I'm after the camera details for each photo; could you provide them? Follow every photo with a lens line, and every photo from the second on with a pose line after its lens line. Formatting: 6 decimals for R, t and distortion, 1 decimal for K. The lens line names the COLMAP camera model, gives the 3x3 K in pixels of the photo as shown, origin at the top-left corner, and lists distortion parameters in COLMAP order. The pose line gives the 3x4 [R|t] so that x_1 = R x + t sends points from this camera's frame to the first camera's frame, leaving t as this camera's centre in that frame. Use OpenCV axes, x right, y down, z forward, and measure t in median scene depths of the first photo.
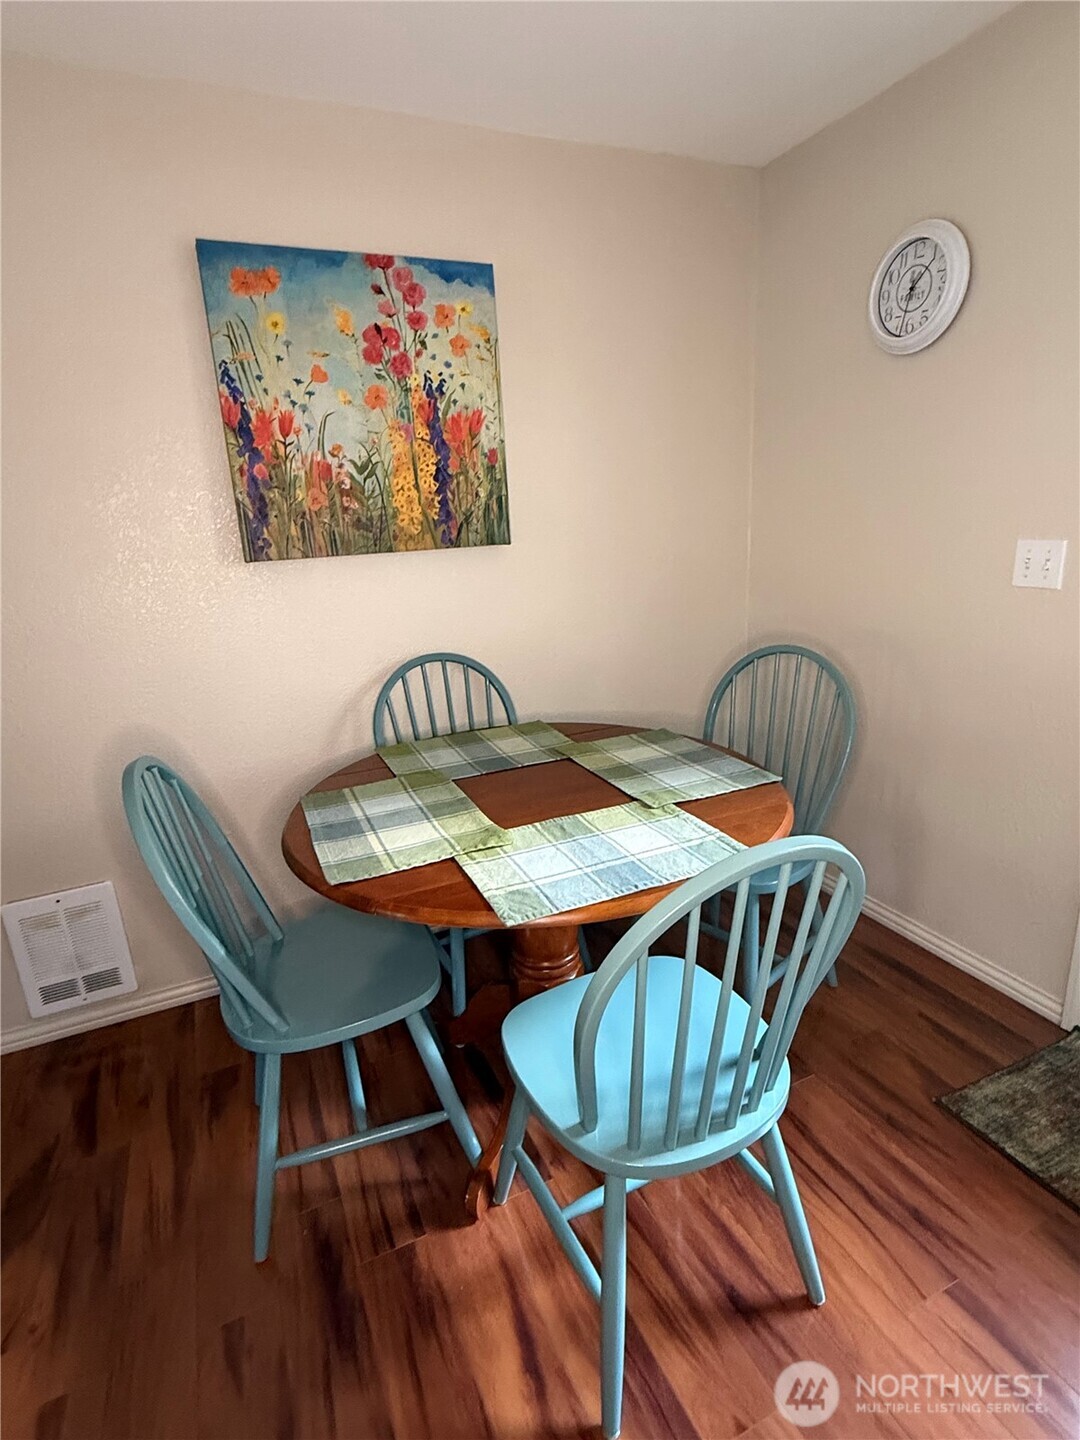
lens RADIAL K [[744.3, 0, 538.3], [0, 744.3, 717.7], [0, 0, 1]] dist [-0.007330, 0.000828]
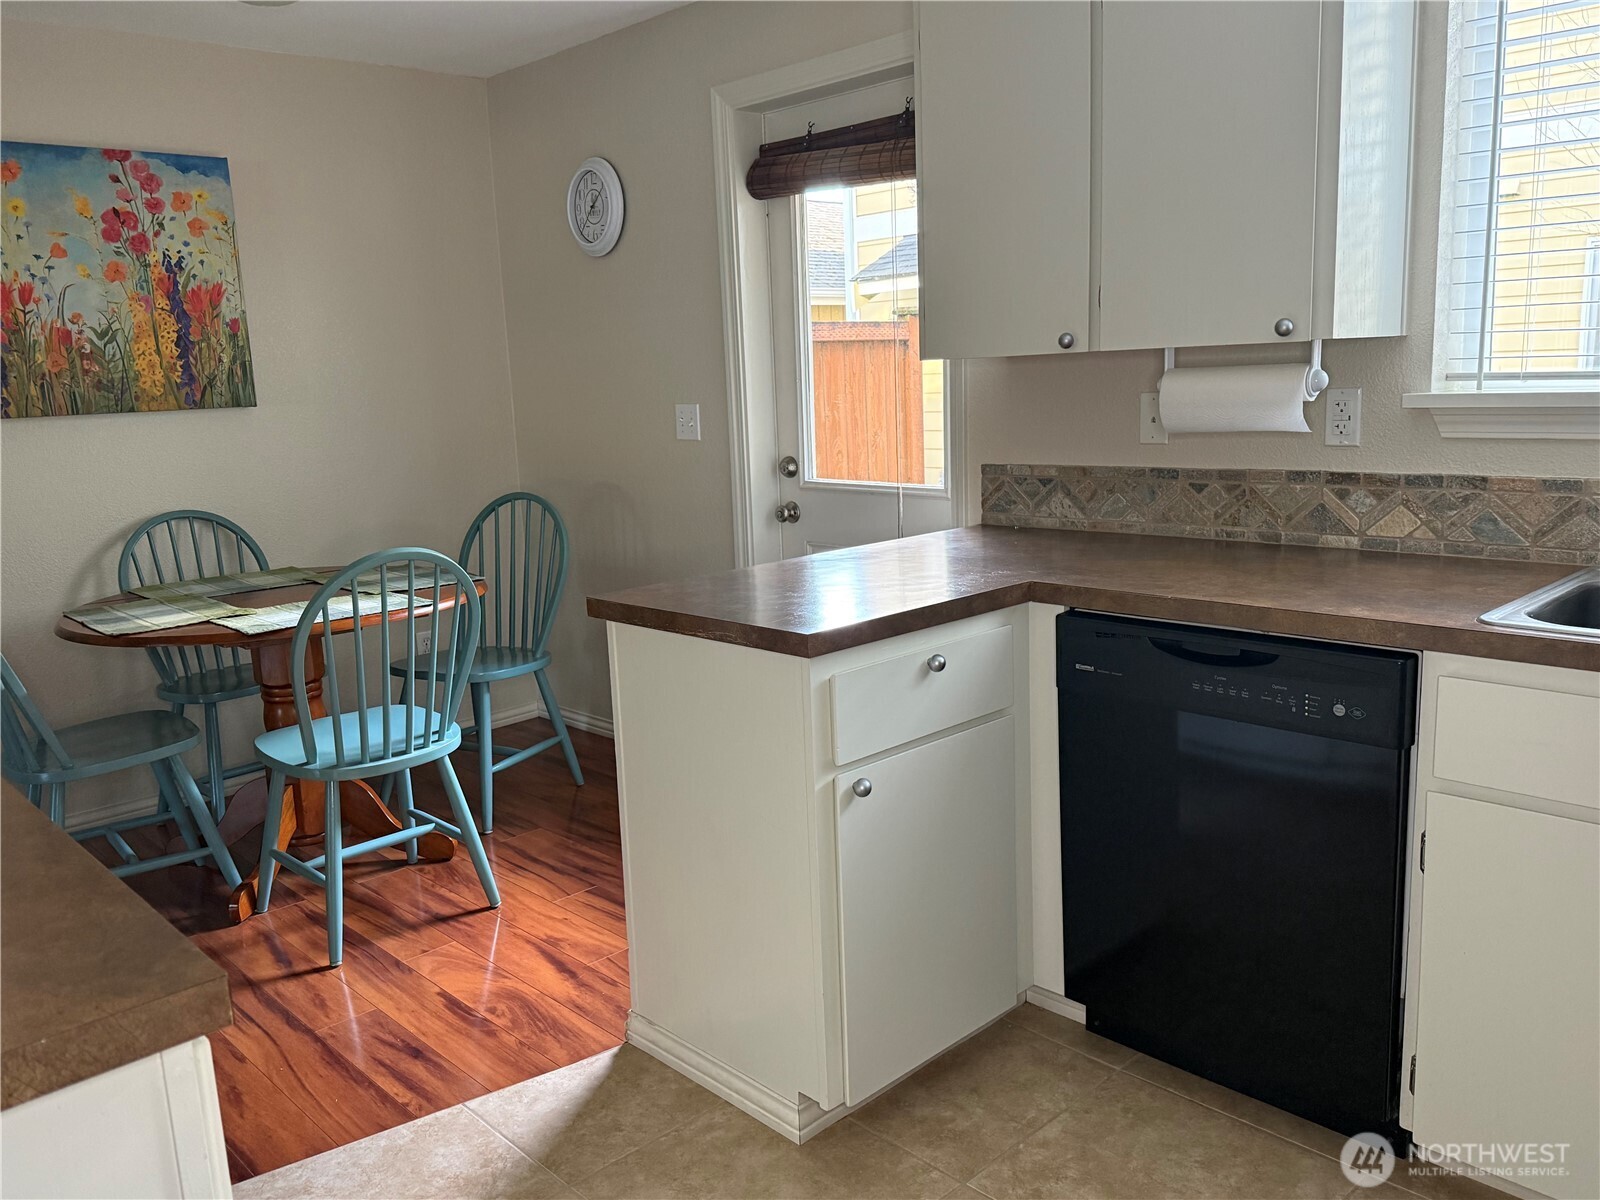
lens RADIAL K [[1250.8, 0, 801.2], [0, 1250.8, 599.2], [0, 0, 1]] dist [0.010537, -0.029551]
pose [[0.941380, -0.045092, 0.334322, 0.092544], [0.078173, 0.993210, -0.086159, 0.278894], [-0.328167, 0.107243, 0.938512, -0.986350]]
